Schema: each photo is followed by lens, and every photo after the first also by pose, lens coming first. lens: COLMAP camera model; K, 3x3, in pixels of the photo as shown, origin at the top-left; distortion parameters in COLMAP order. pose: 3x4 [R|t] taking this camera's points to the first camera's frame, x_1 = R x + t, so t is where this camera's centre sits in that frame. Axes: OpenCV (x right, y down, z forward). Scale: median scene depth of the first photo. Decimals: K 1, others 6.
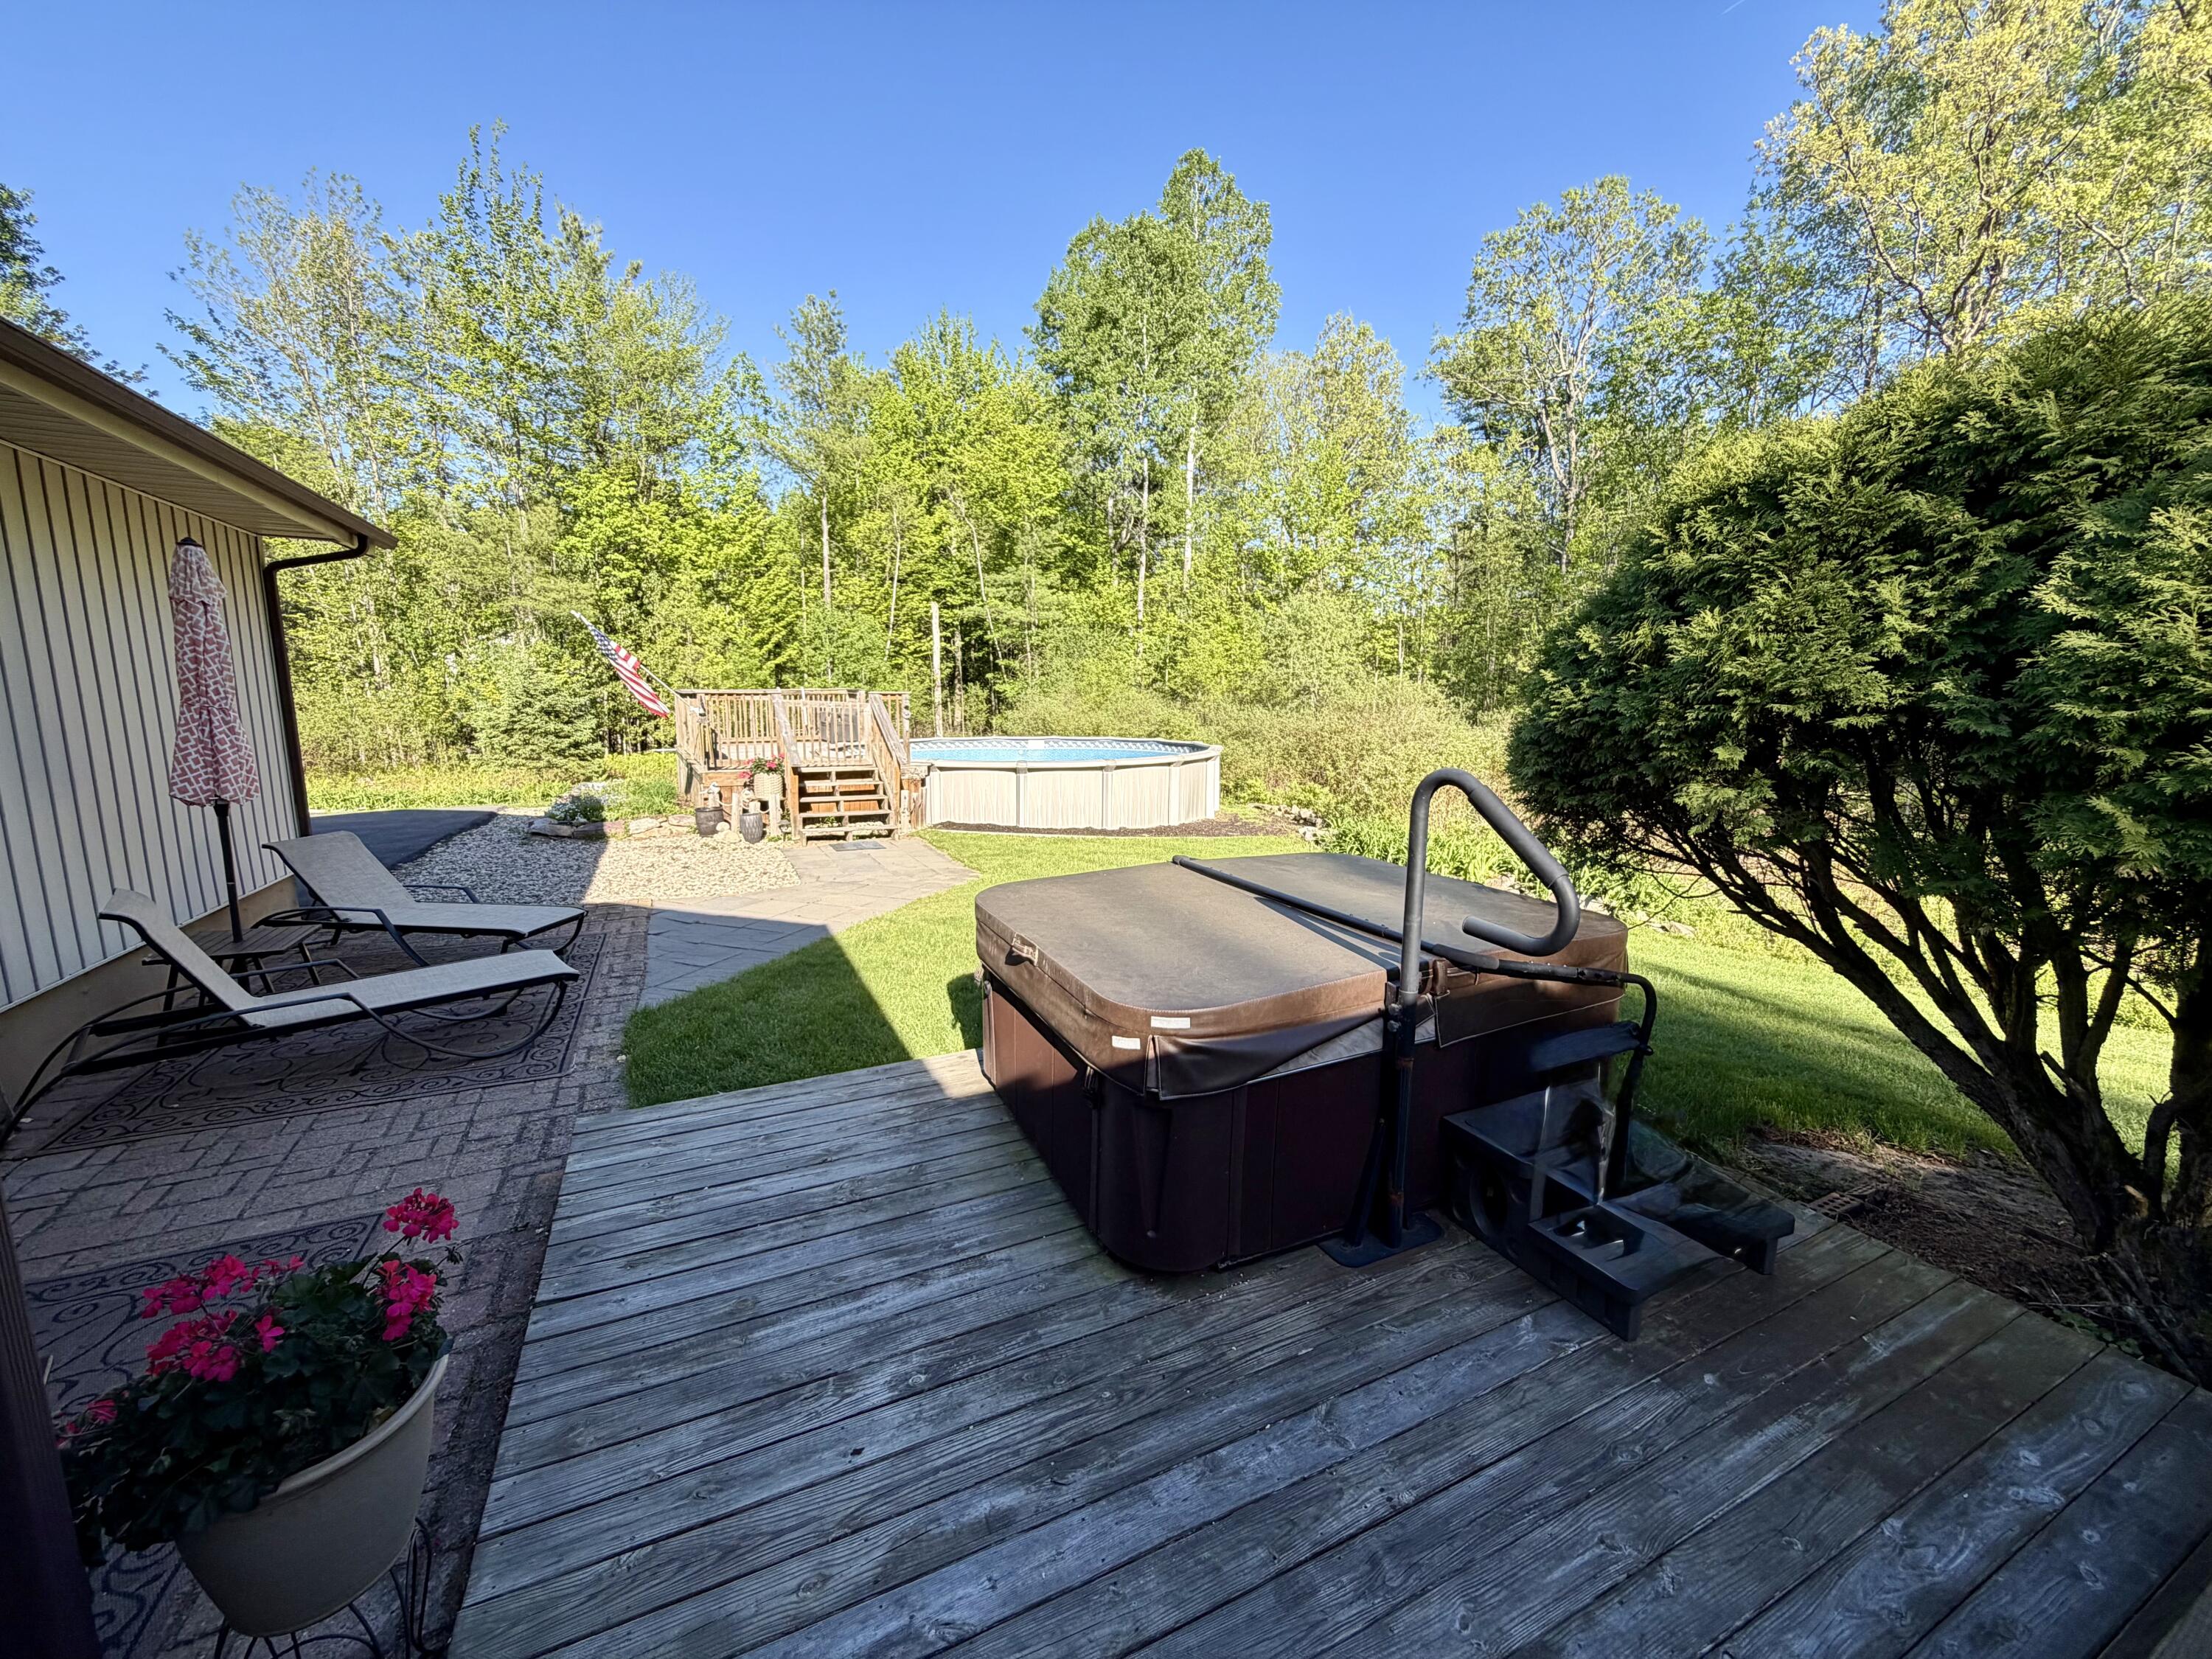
lens RADIAL K [[881.6, 0, 1106.0], [0, 881.6, 829.5], [0, 0, 1]] dist [0.000795, 0.000077]
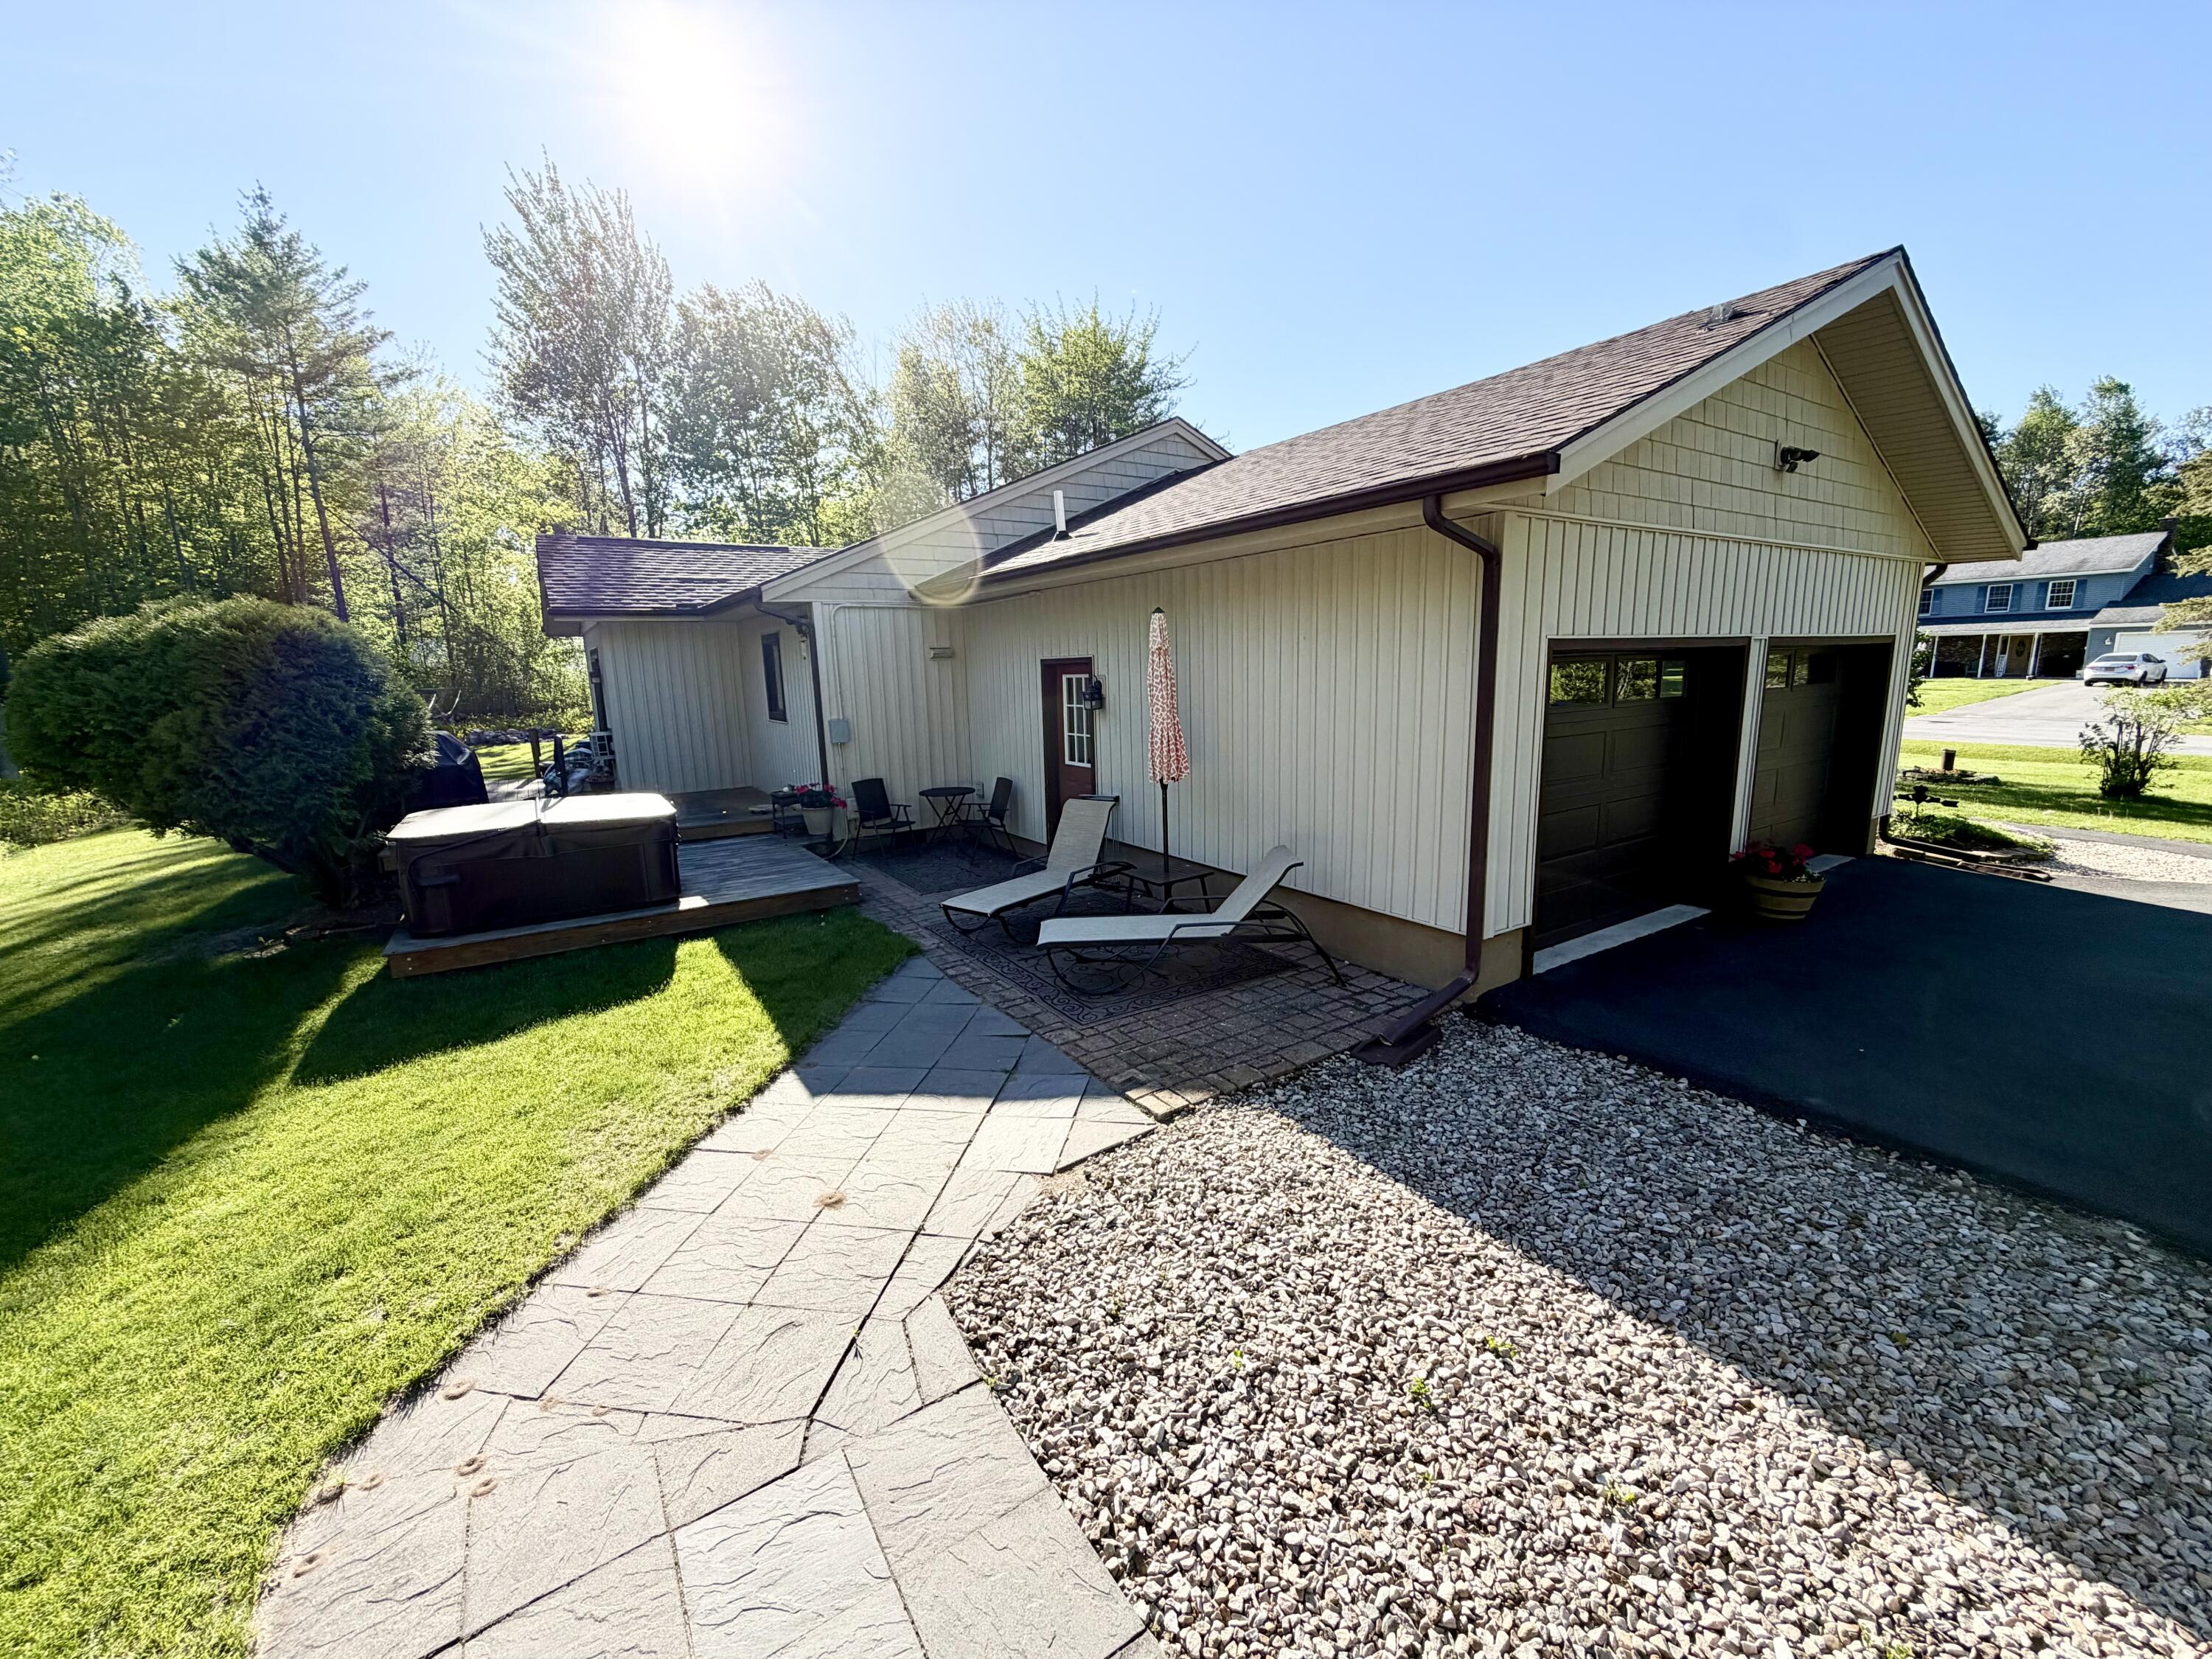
lens RADIAL K [[881.6, 0, 1106.0], [0, 881.6, 829.5], [0, 0, 1]] dist [0.000795, 0.000077]
pose [[-0.992004, 0.045785, -0.117610, -0.676417], [0.005865, 0.947594, 0.319424, -0.414671], [0.126072, 0.316180, -0.940285, 2.301544]]
